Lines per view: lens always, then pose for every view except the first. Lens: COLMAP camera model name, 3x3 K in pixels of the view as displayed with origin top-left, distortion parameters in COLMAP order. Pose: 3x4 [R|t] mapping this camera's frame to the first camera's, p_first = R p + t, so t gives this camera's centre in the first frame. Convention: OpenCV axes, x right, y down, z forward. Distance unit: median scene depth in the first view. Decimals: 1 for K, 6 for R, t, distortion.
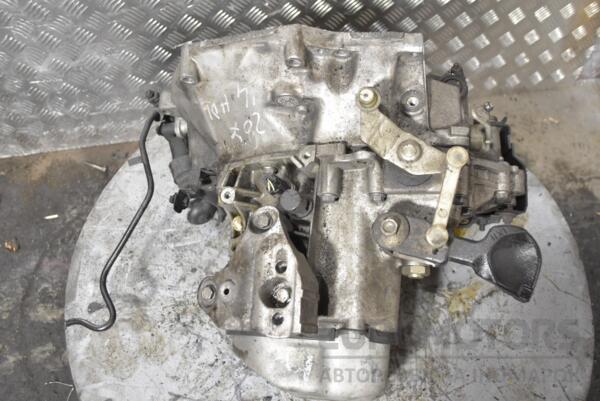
lens RADIAL K [[602.0, 0, 303.6], [0, 602.0, 205.4], [0, 0, 1]] dist [-0.012441, -0.022677]
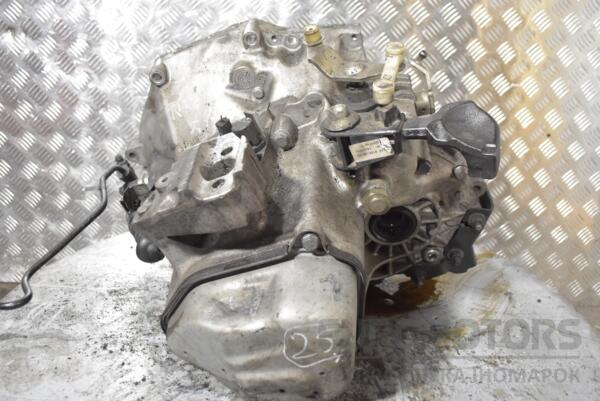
lens RADIAL K [[591.6, 0, 300.0], [0, 591.6, 200.5], [0, 0, 1]] dist [-0.011918, -0.020862]
pose [[0.999864, -0.008159, 0.014342, 0.057280], [0.015529, 0.759106, -0.650781, 0.695700], [-0.005578, 0.650915, 0.759130, 0.321530]]
